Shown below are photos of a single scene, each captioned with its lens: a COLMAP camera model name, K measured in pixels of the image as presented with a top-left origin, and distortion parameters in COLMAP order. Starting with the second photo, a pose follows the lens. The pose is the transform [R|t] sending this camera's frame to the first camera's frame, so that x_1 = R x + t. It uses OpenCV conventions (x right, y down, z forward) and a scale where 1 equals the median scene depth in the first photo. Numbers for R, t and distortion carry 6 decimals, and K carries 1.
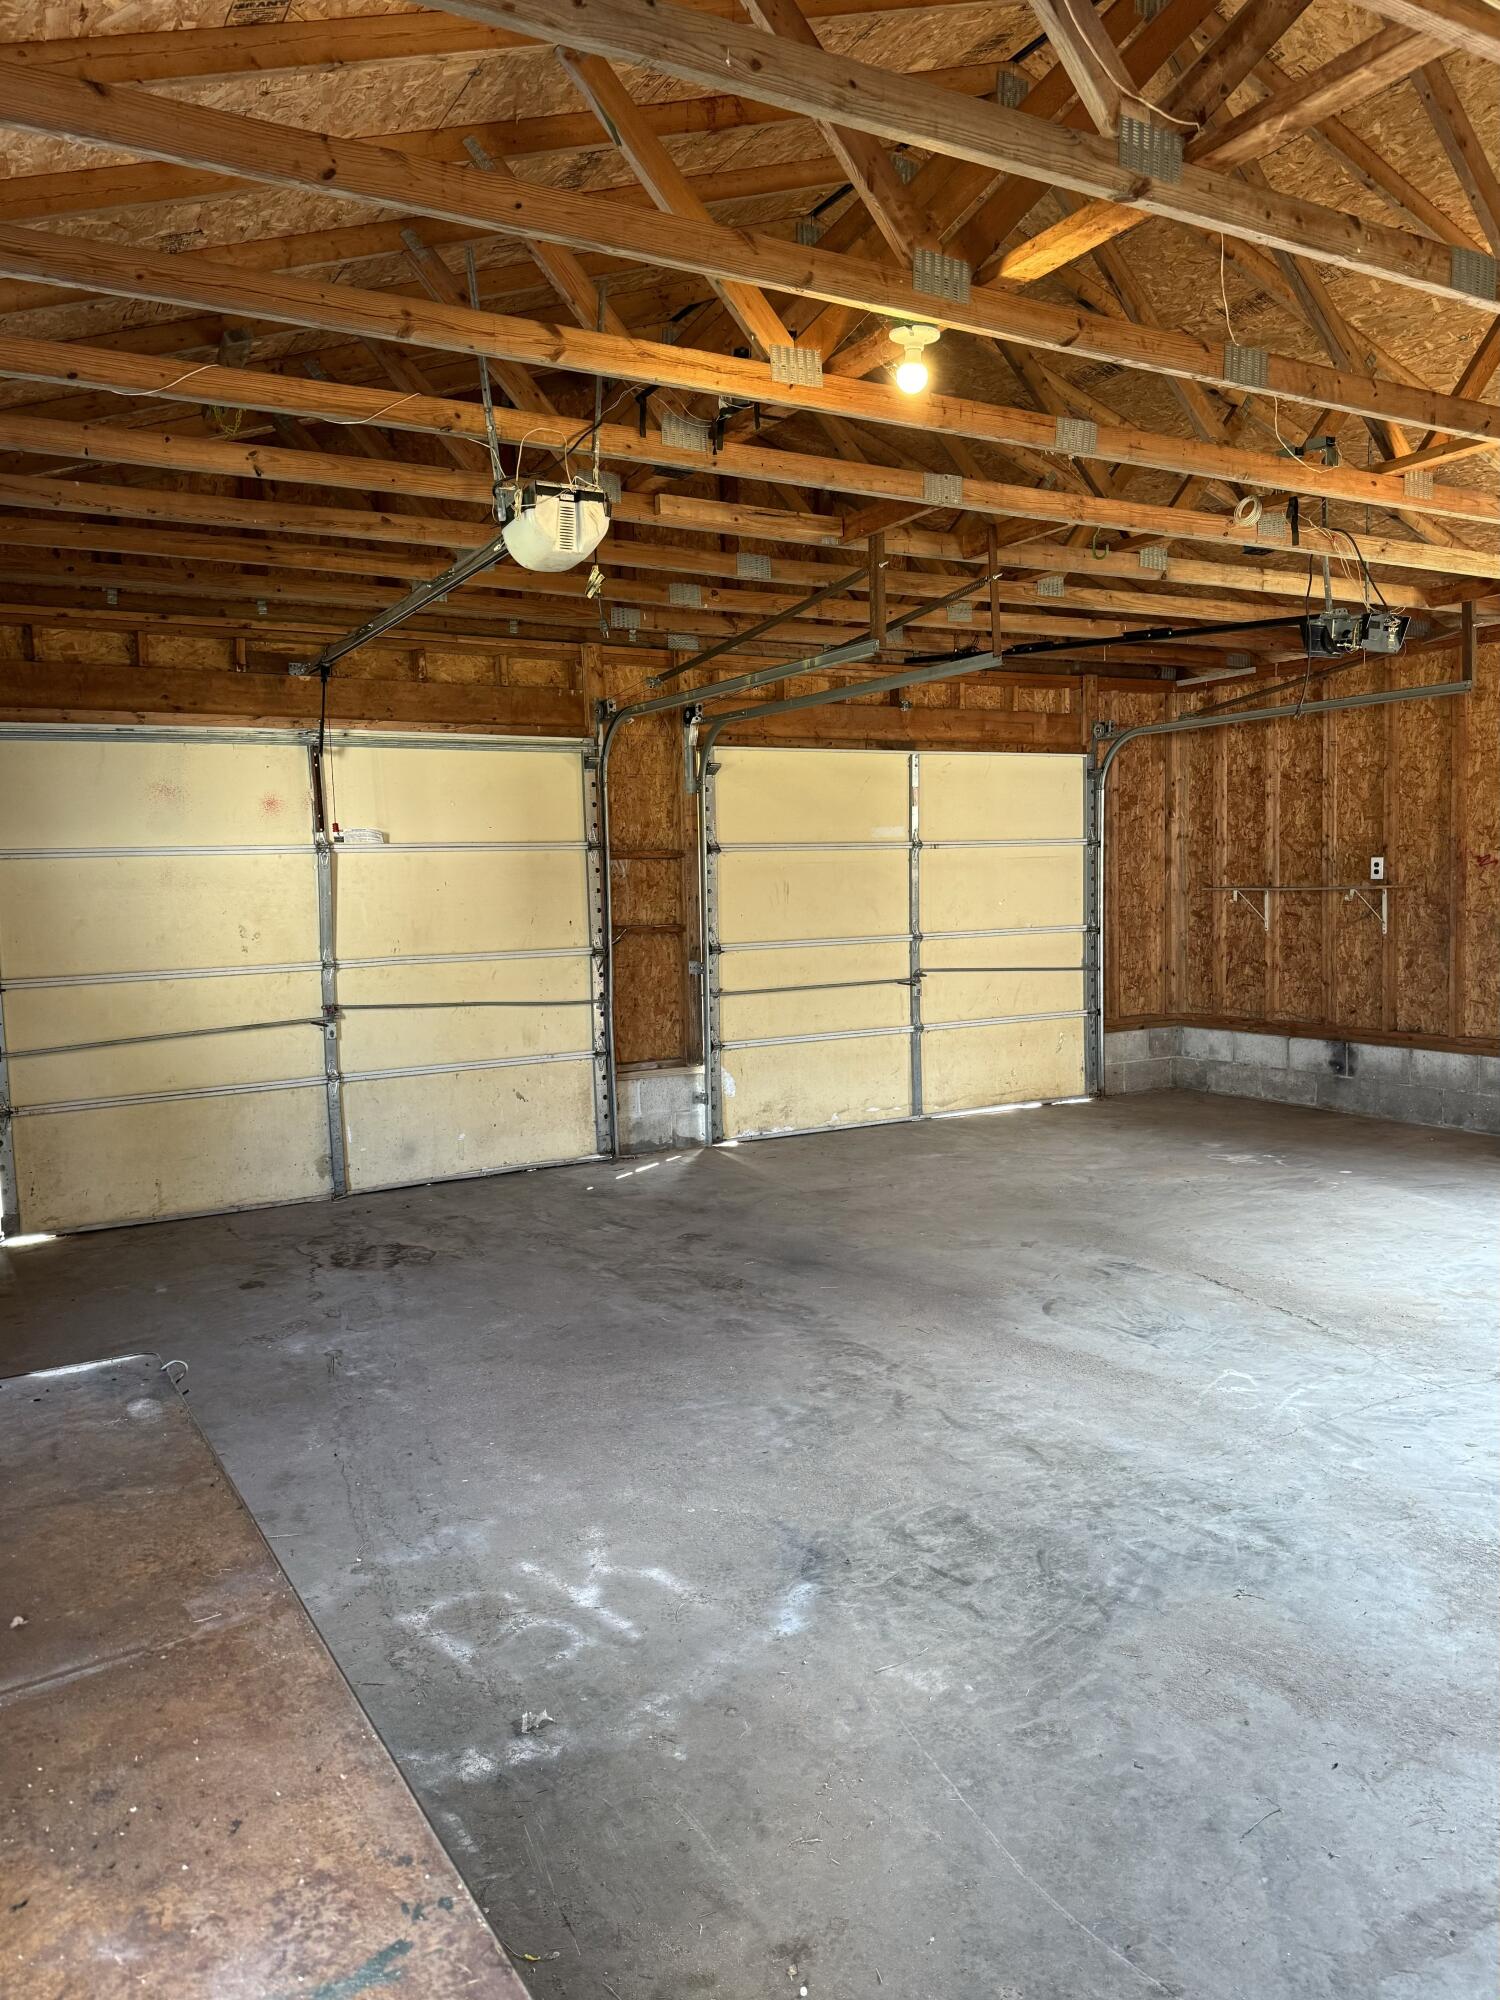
lens RADIAL K [[1408.9, 0, 750.9], [0, 1408.9, 992.9], [0, 0, 1]] dist [0.049804, -0.052650]
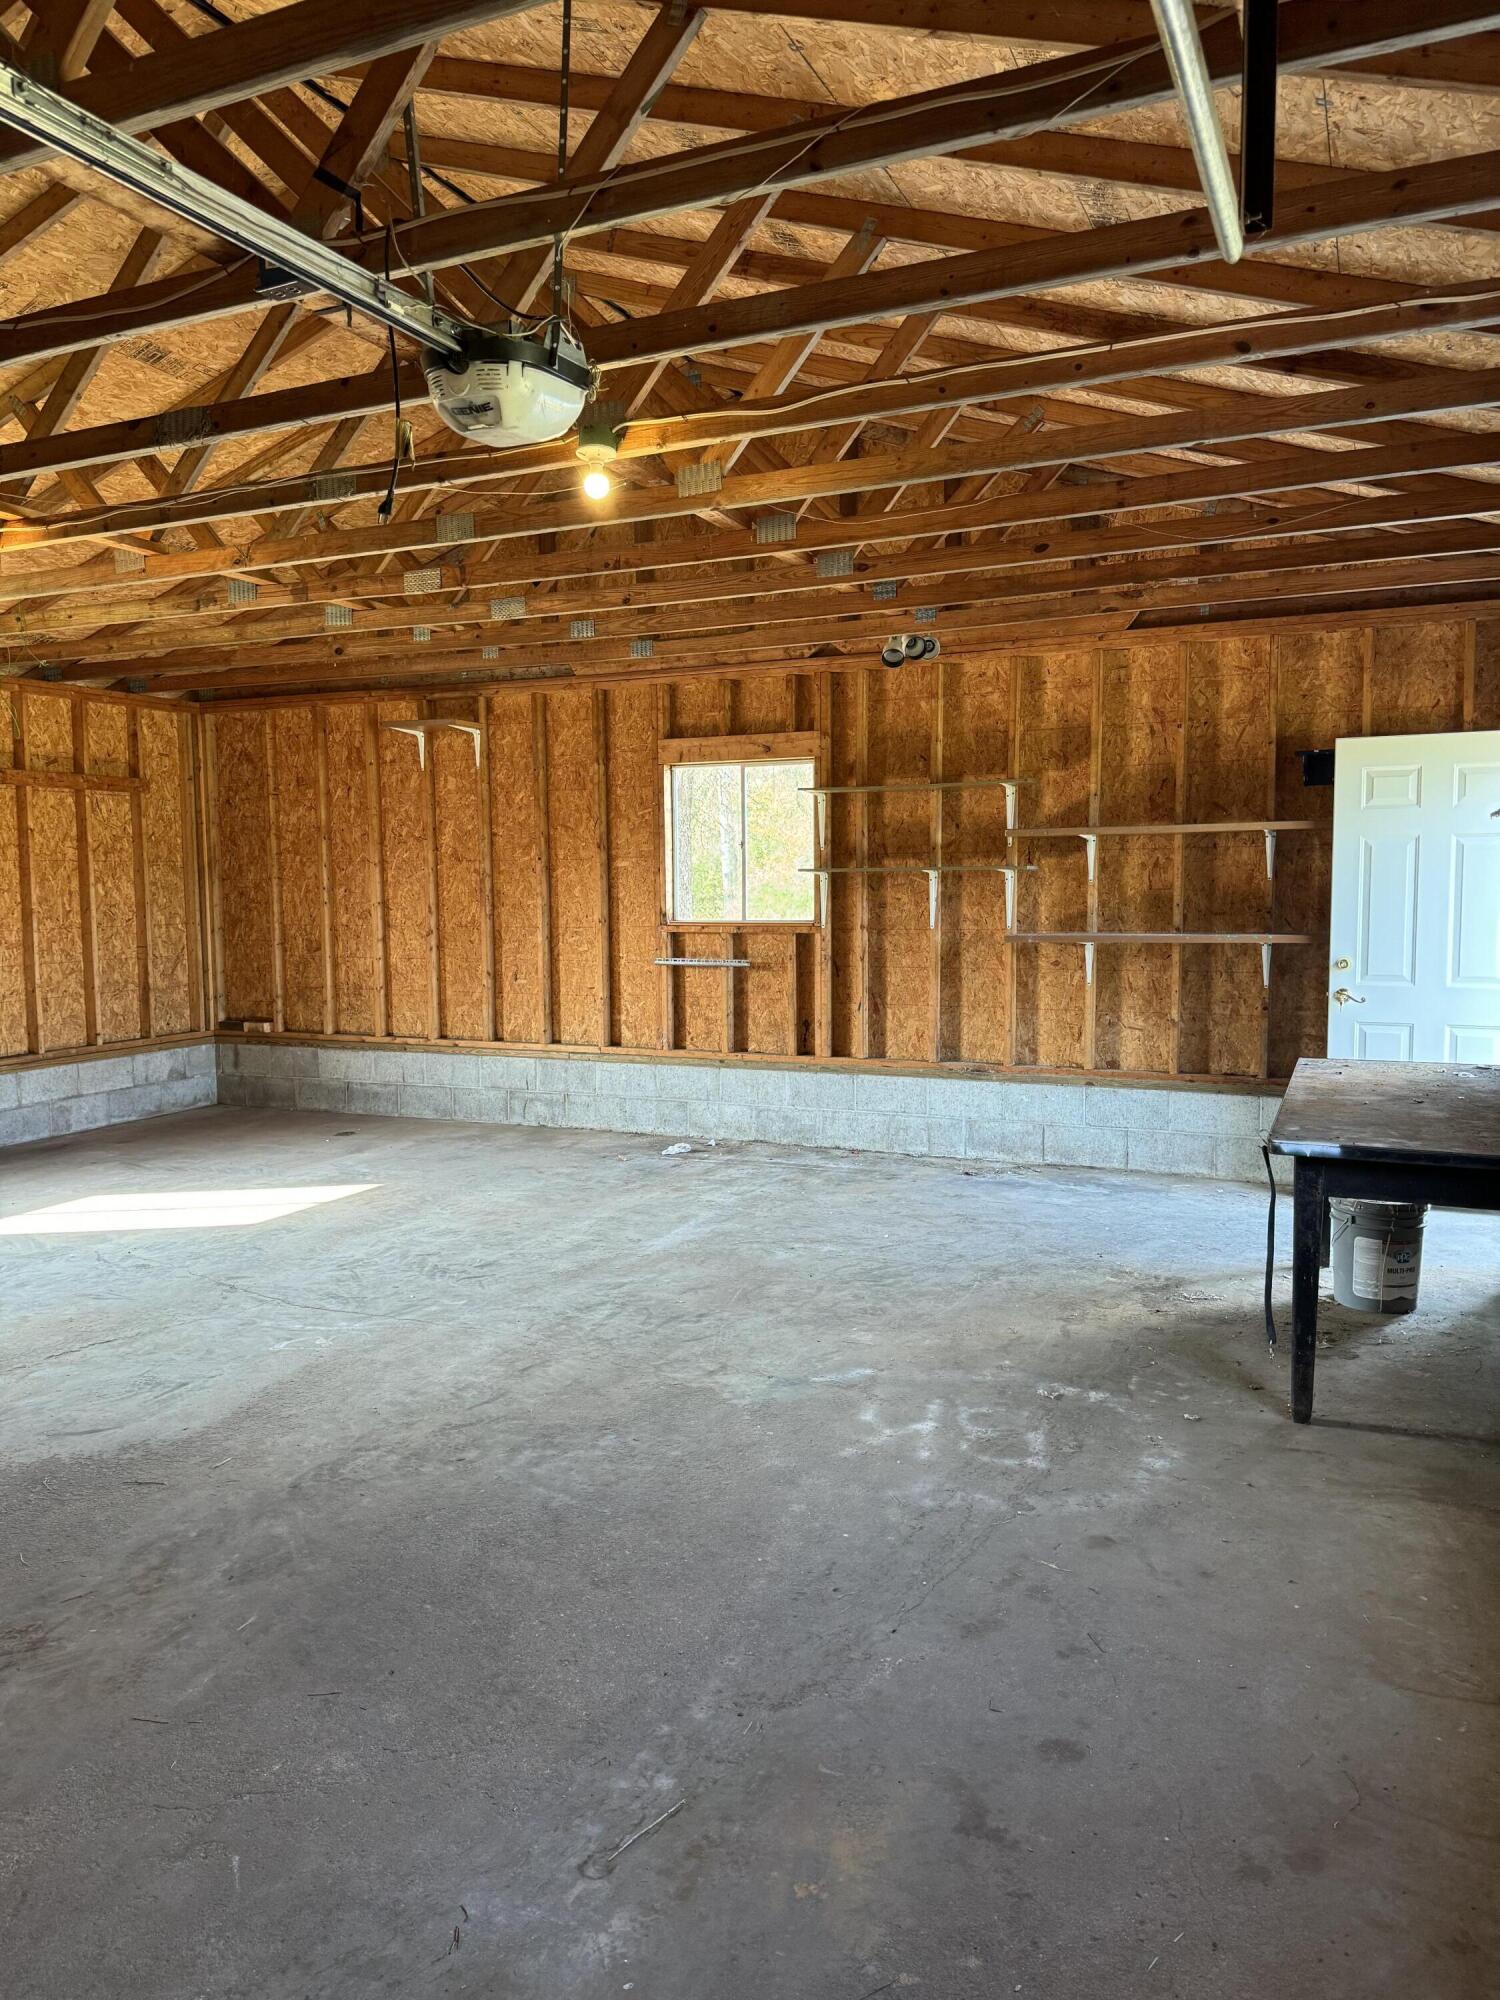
lens RADIAL K [[1408.9, 0, 753.1], [0, 1408.9, 999.8], [0, 0, 1]] dist [0.049804, -0.052650]
pose [[-0.576801, -0.041670, 0.815821, -0.881983], [0.094626, 0.988567, 0.117395, -0.108903], [-0.811385, 0.144912, -0.566264, 1.487168]]
